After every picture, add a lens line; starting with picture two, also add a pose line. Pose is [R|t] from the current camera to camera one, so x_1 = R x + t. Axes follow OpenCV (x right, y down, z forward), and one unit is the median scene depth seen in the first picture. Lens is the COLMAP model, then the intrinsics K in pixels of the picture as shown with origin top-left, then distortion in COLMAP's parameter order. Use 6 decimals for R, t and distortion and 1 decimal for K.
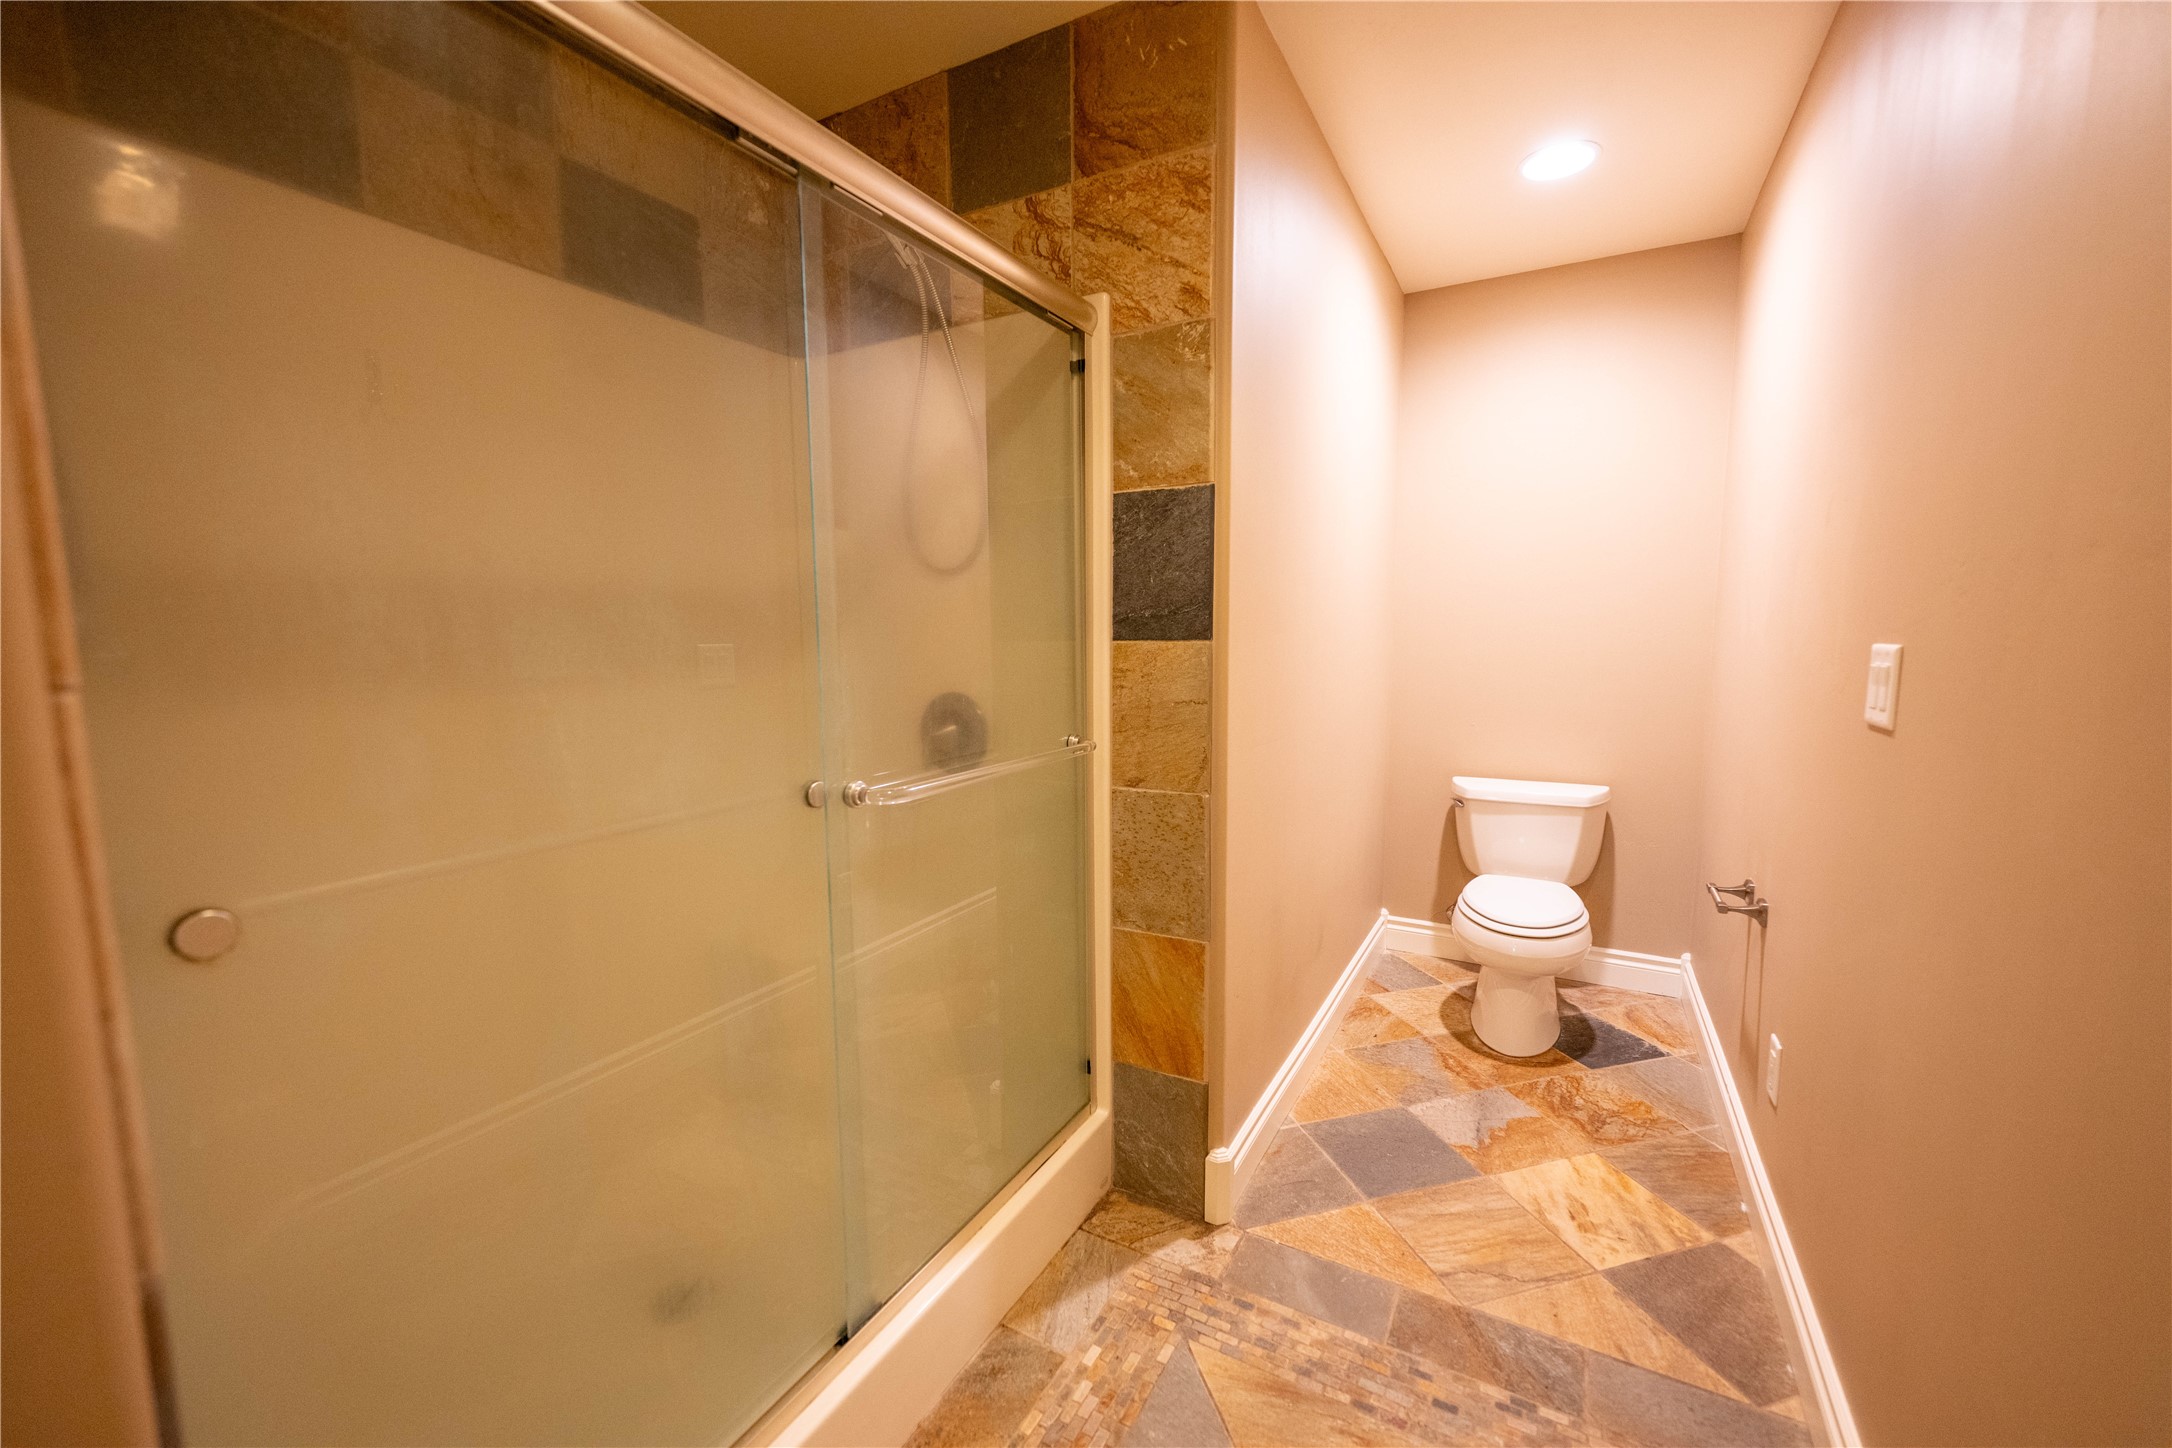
lens RADIAL K [[858.5, 0, 1085.7], [0, 858.5, 731.4], [0, 0, 1]] dist [-0.001287, 0.000191]
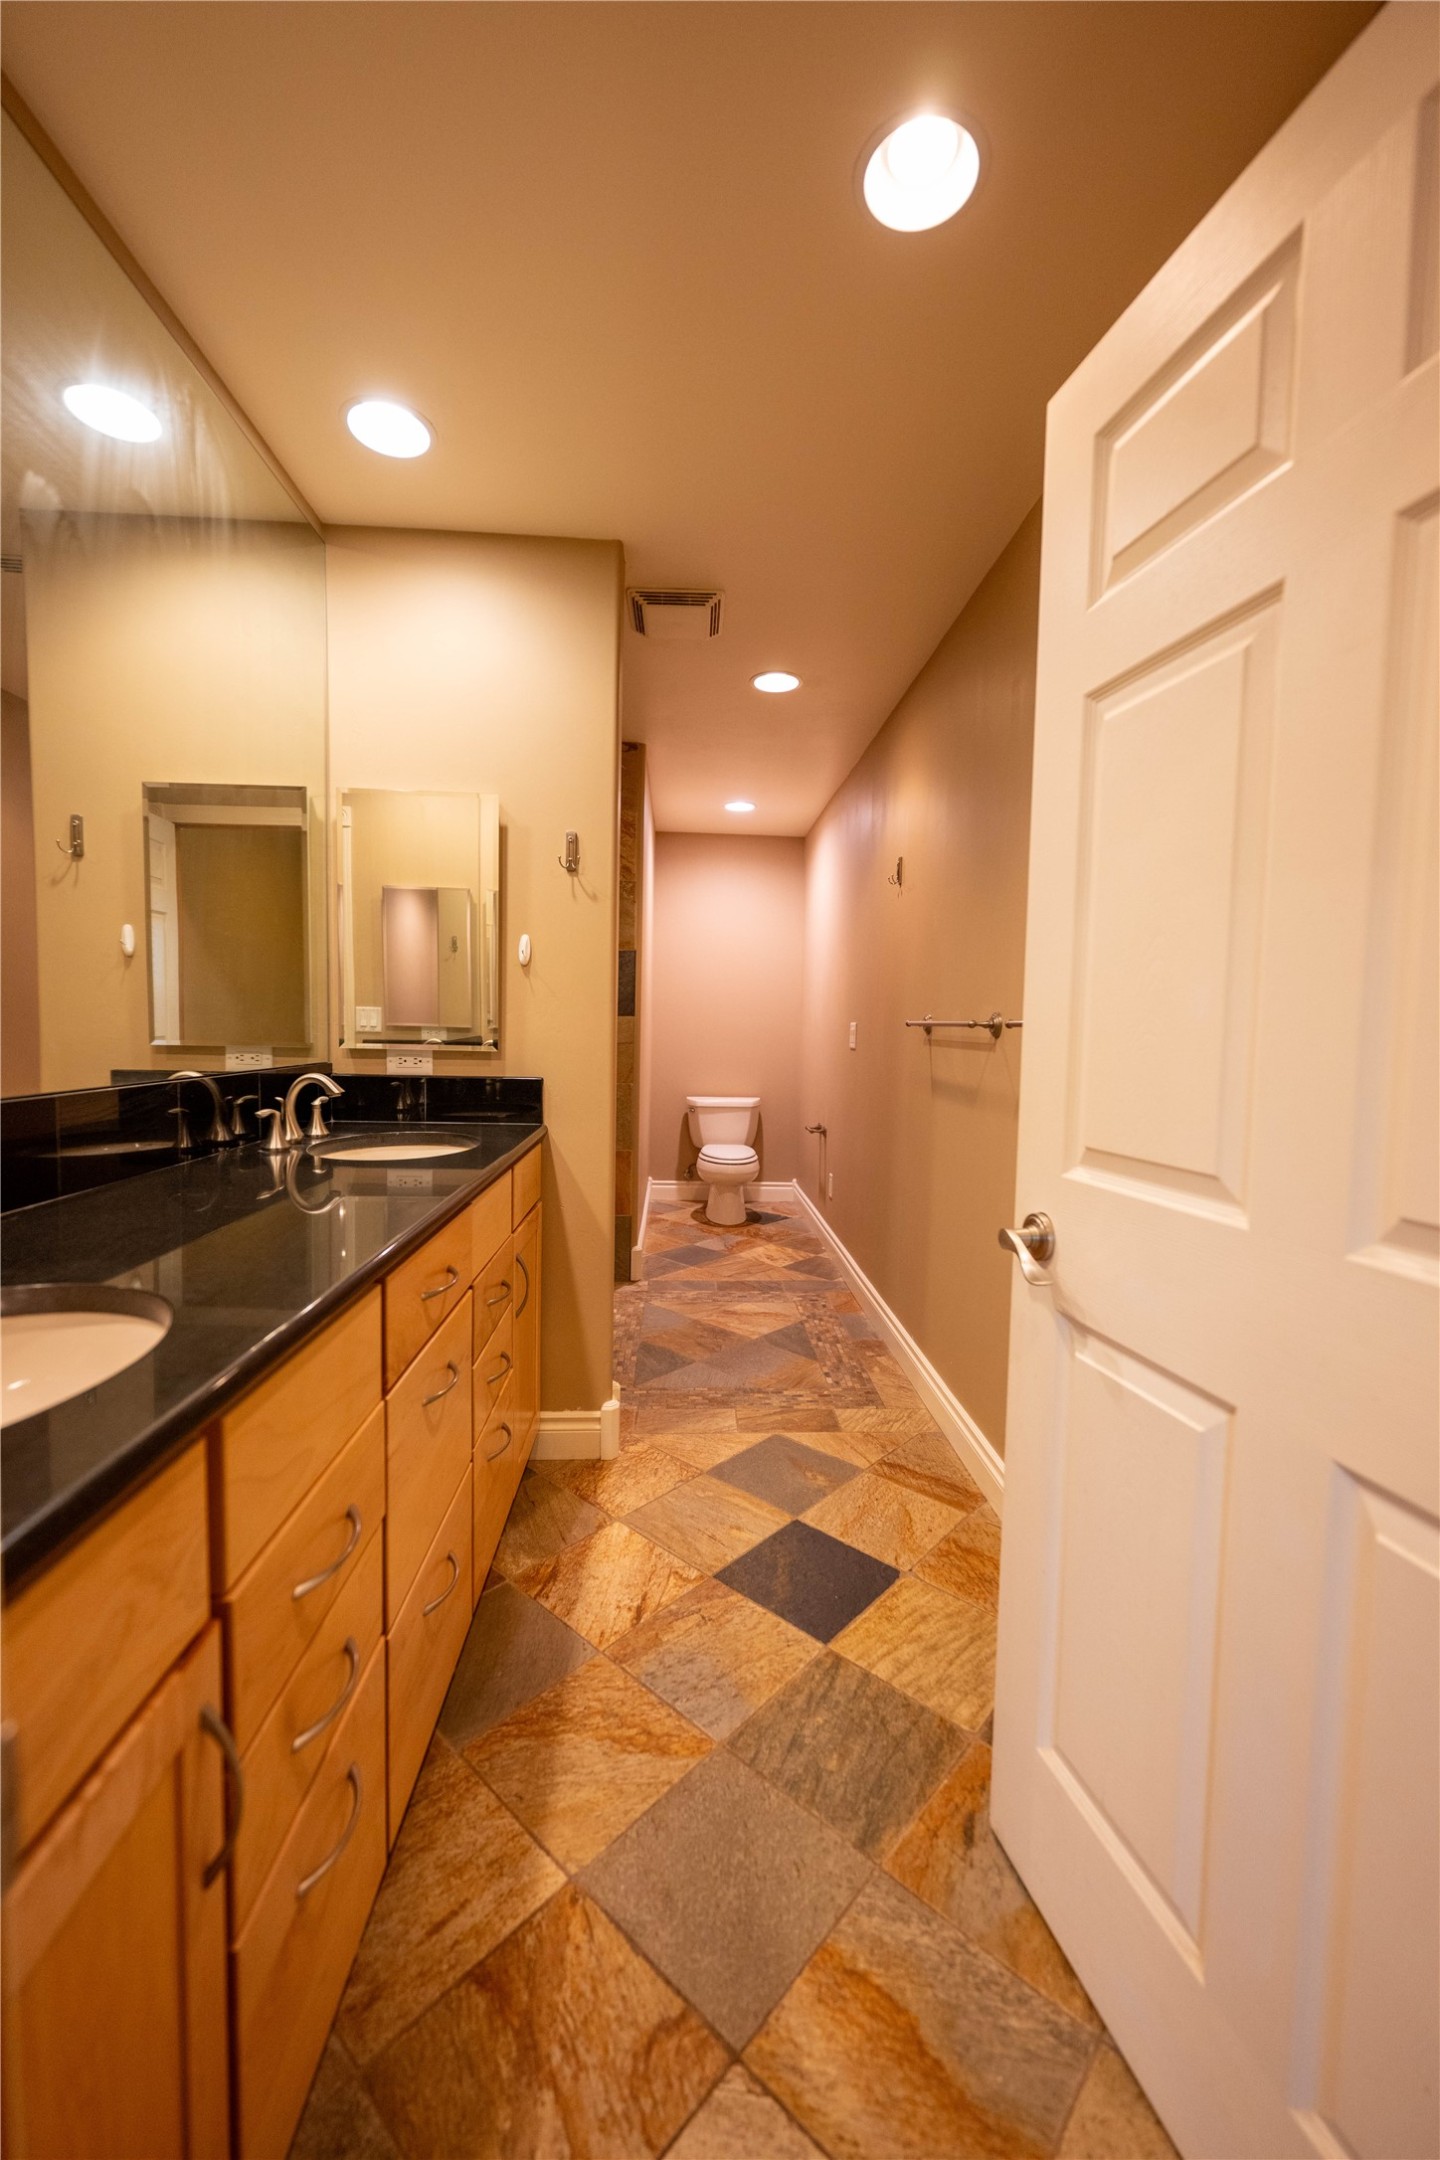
lens RADIAL K [[853.8, 0, 720.0], [0, 853.8, 1080.0], [0, 0, 1]] dist [-0.001287, 0.000191]
pose [[0.845701, -0.010184, 0.533560, -0.809630], [0.035758, 0.998652, -0.037616, 0.148788], [-0.532458, 0.050891, 0.844925, -0.966543]]
